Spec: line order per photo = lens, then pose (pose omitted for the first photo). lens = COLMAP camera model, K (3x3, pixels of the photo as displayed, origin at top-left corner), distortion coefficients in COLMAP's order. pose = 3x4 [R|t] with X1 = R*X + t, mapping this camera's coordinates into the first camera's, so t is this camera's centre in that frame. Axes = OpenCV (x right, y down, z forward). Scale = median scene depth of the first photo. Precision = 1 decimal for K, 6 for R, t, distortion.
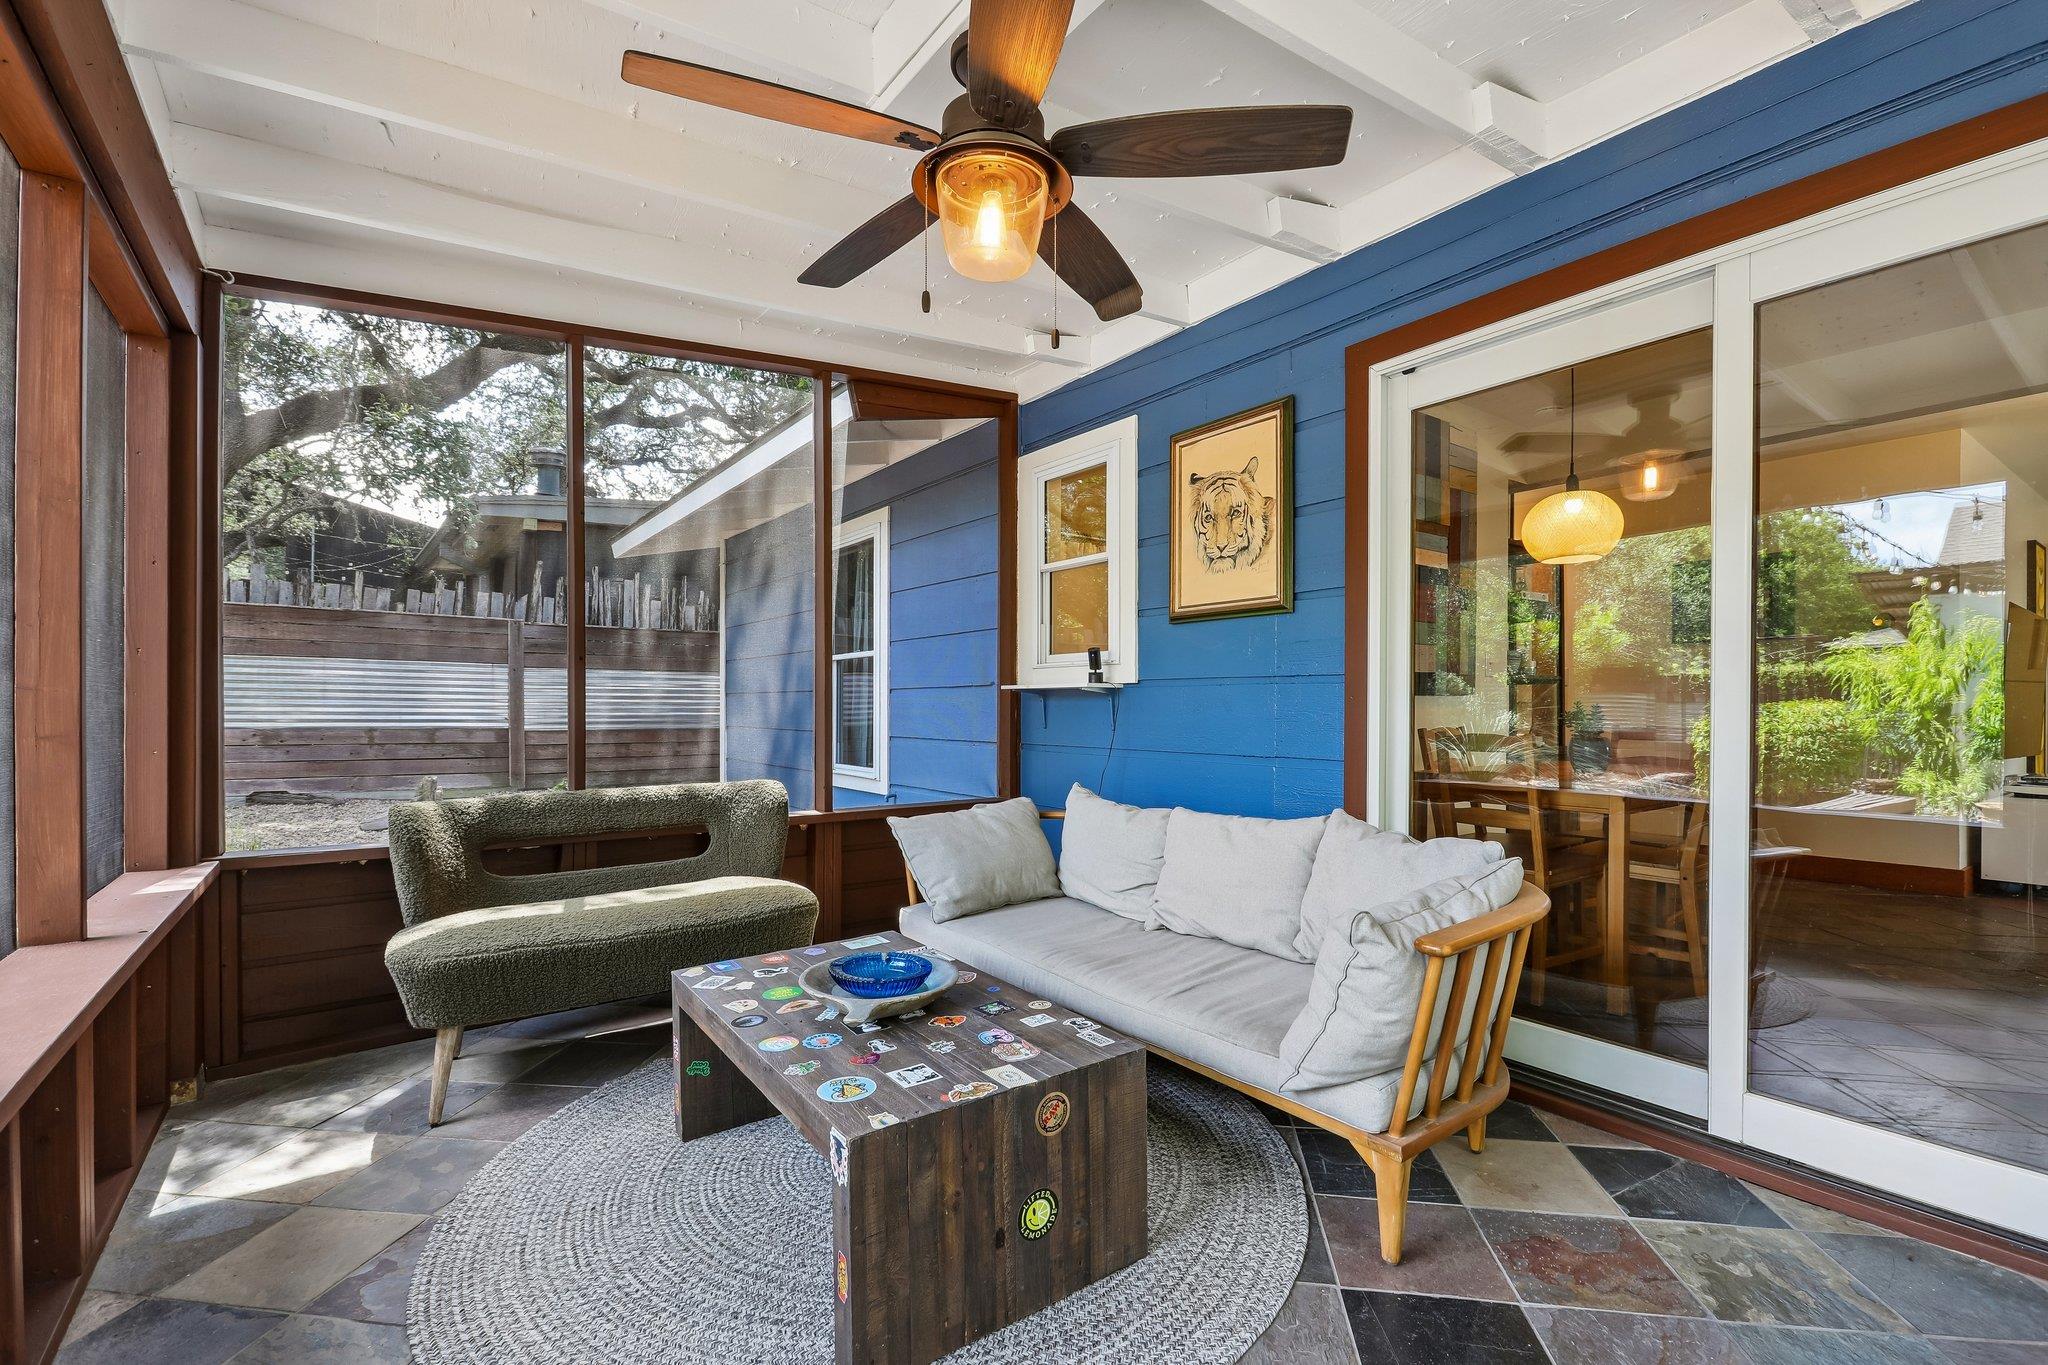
lens RADIAL K [[924.9, 0, 1035.0], [0, 924.9, 706.6], [0, 0, 1]] dist [-0.003634, 0.000477]
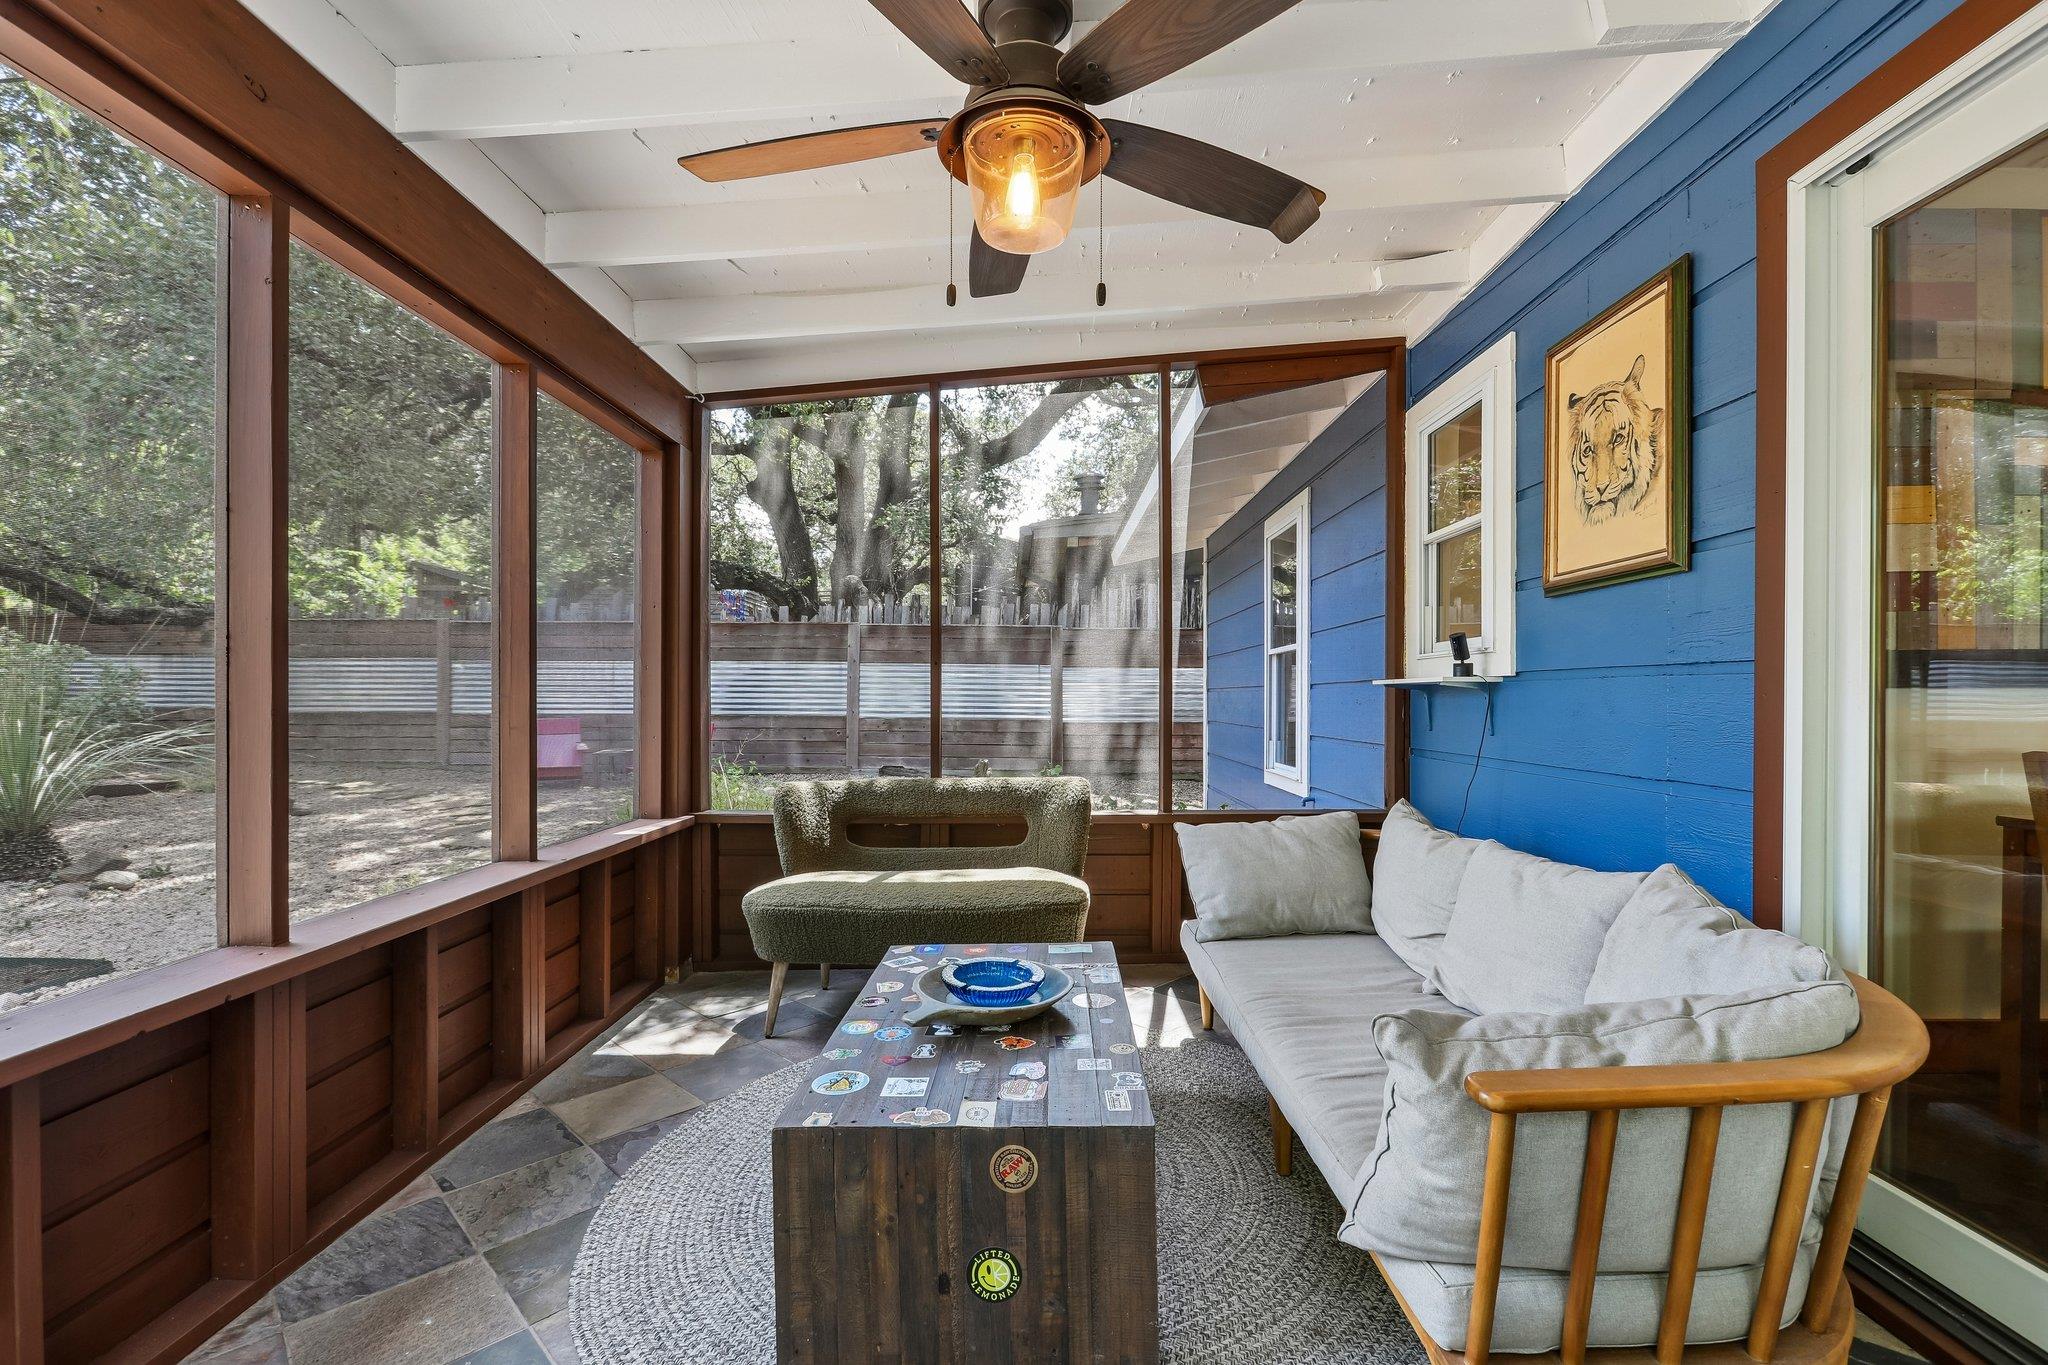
lens RADIAL K [[921.9, 0, 1020.6], [0, 921.9, 700.3], [0, 0, 1]] dist [-0.000550, 0.000612]
pose [[0.795354, -0.000814, -0.606144, 0.363261], [0.001512, 0.999999, 0.000641, -0.008817], [0.606143, -0.001426, 0.795354, 0.189218]]
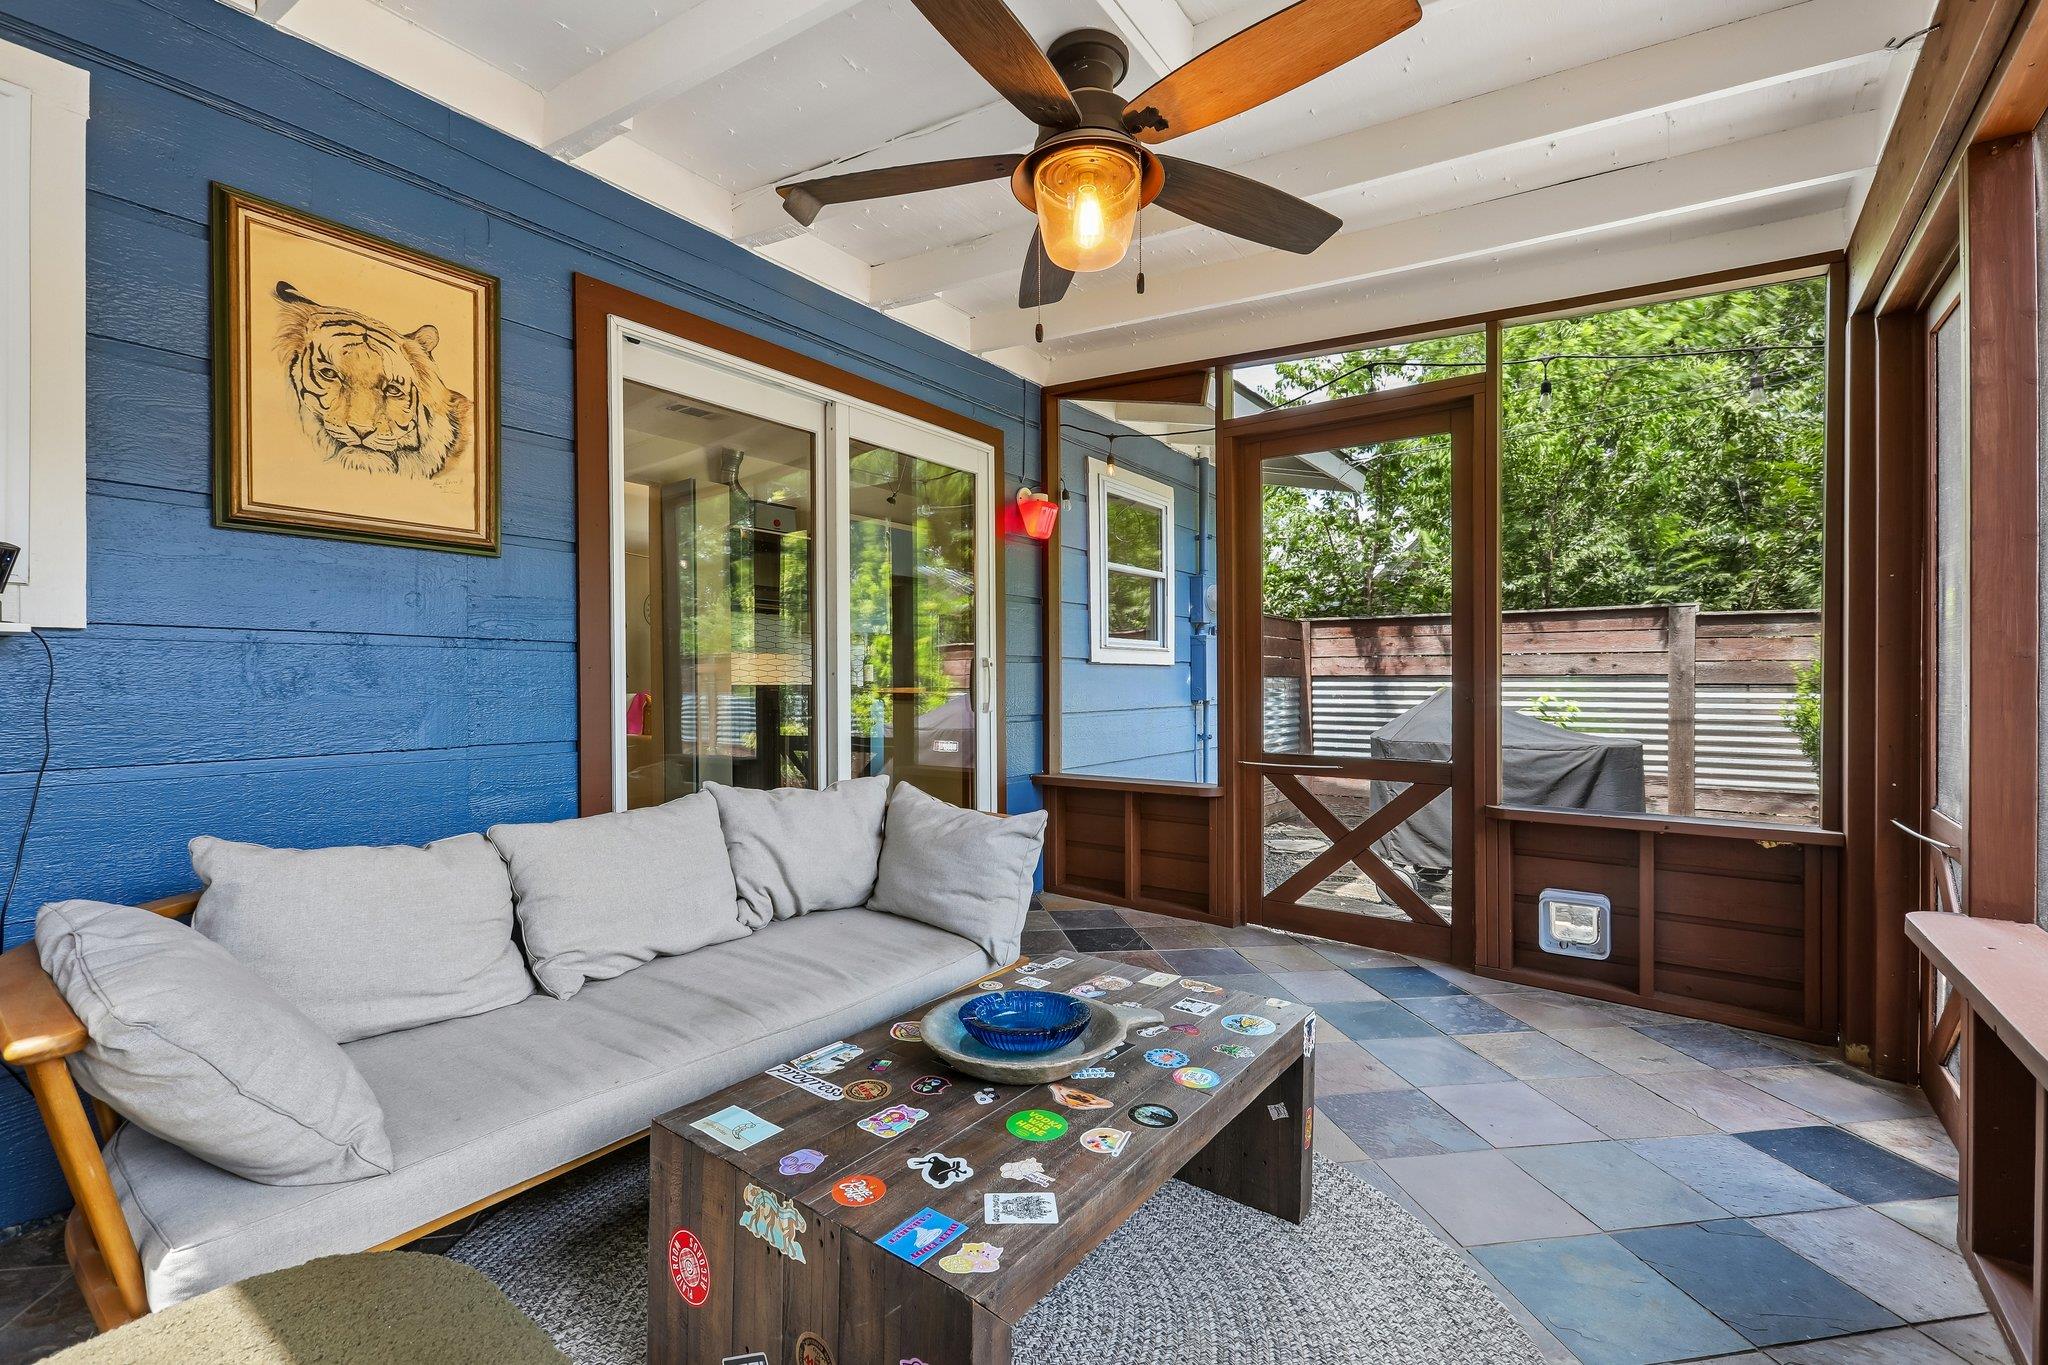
lens RADIAL K [[908.0, 0, 1024.0], [0, 908.0, 682.5], [0, 0, 1]] dist [-0.001132, 0.000255]
pose [[-0.317008, -0.003780, 0.948415, -0.715824], [-0.000623, 0.999993, 0.003777, 0.000433], [-0.948423, 0.000606, -0.317008, 0.998201]]
